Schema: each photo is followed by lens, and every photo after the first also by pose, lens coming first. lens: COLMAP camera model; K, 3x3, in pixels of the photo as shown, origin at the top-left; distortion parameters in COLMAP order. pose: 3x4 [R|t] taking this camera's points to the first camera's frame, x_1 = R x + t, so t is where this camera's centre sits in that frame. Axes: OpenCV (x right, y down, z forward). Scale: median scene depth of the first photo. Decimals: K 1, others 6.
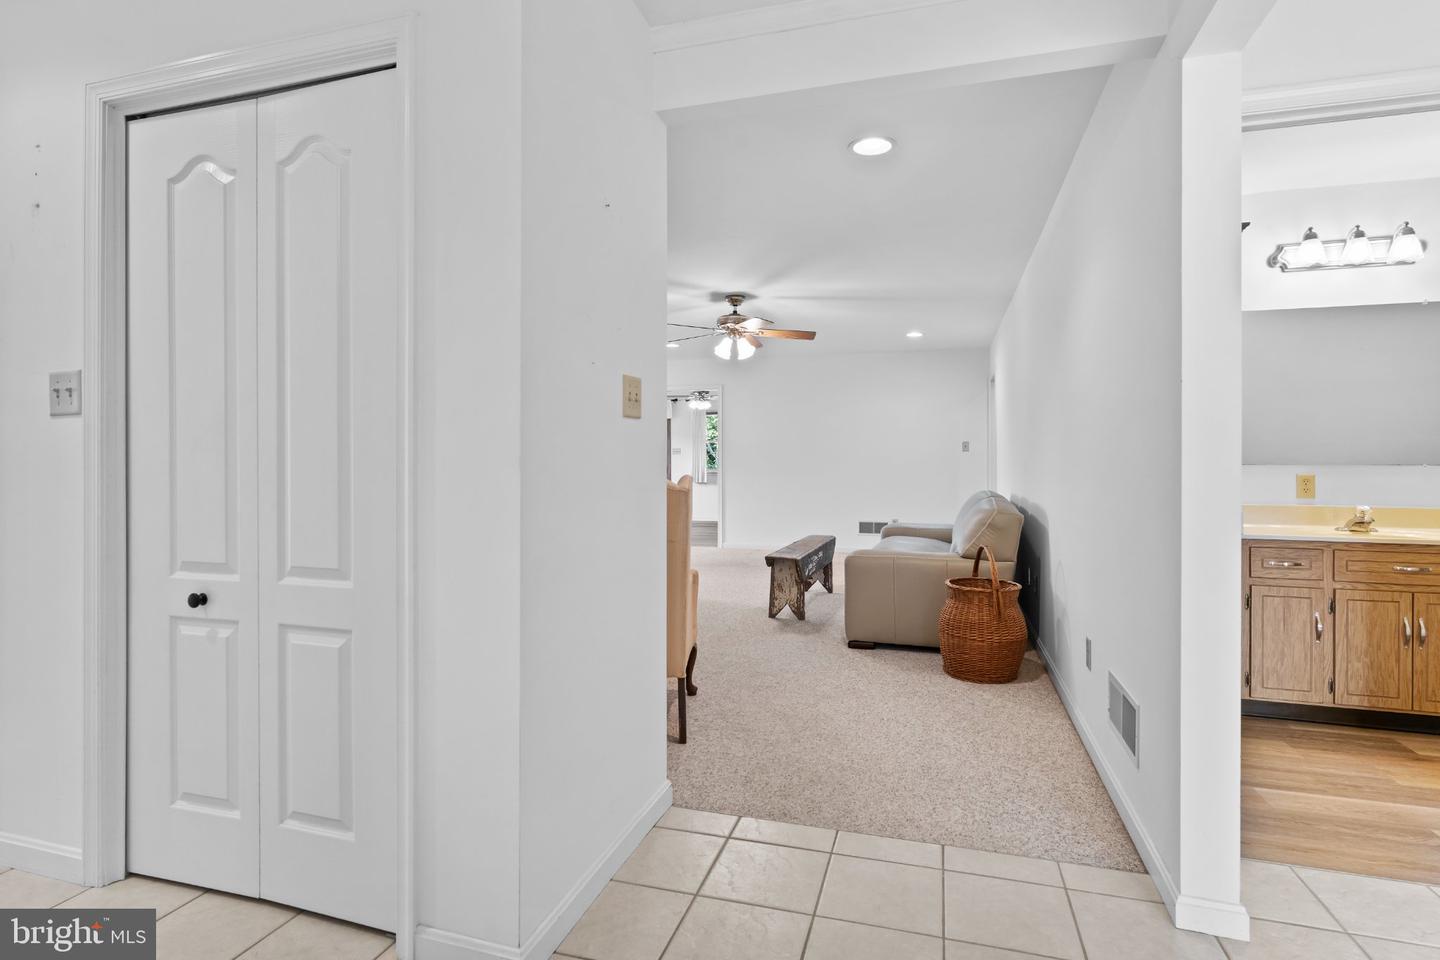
lens RADIAL K [[738.3, 0, 712.5], [0, 738.3, 465.2], [0, 0, 1]] dist [-0.003676, 0.000343]
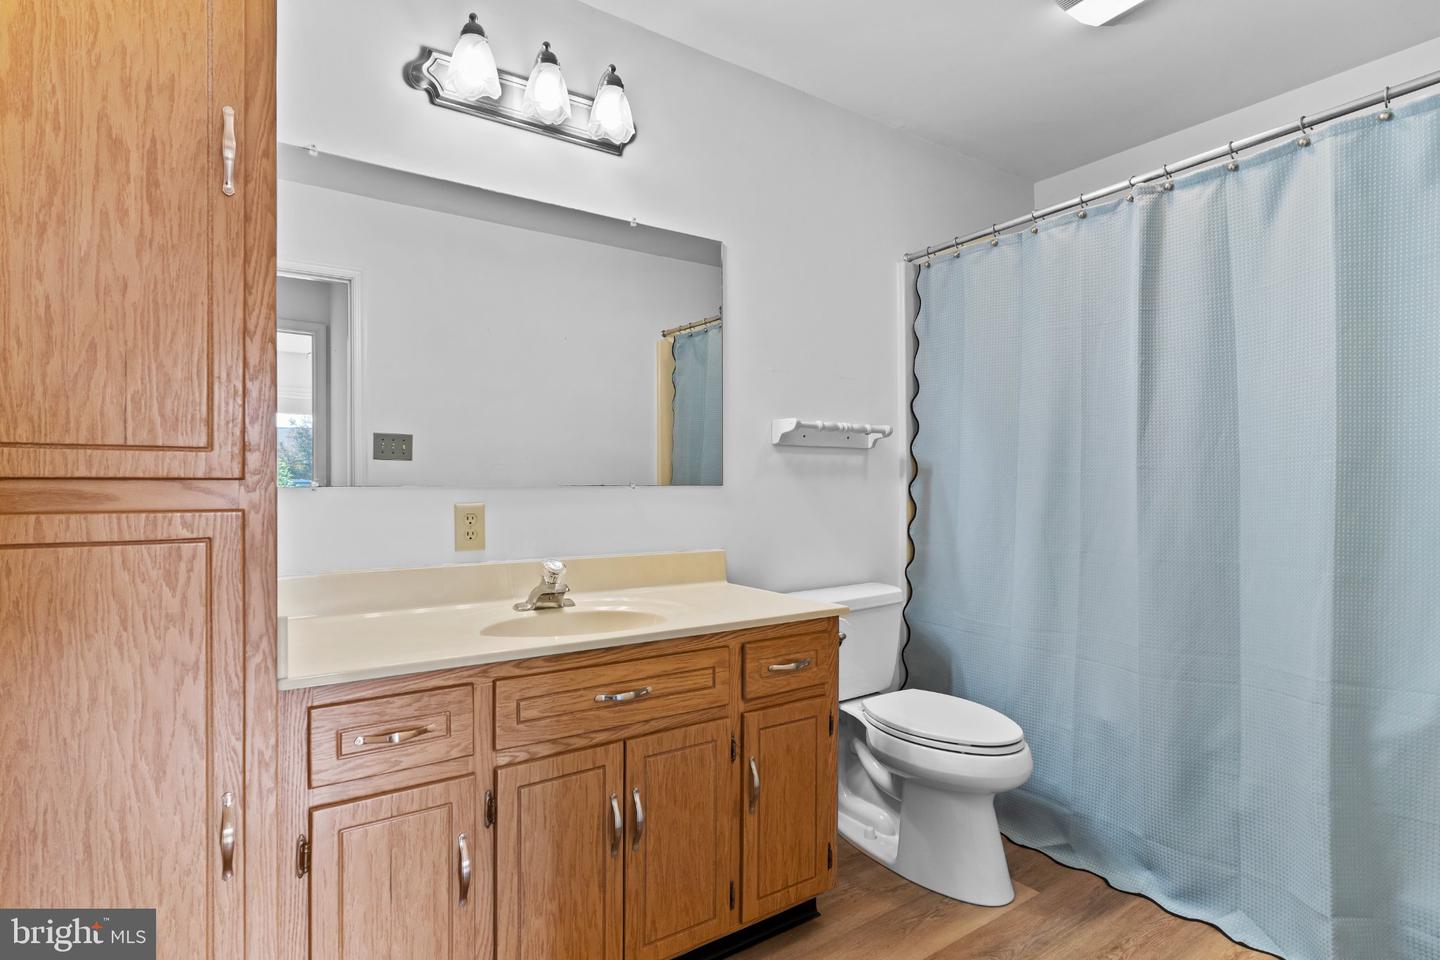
lens RADIAL K [[738.3, 0, 716.6], [0, 738.3, 482.4], [0, 0, 1]] dist [-0.003676, 0.000343]
pose [[0.613675, 0.003591, 0.789550, 0.577084], [-0.000018, 0.999990, -0.004534, -0.001007], [-0.789559, 0.002768, 0.613669, 0.624801]]
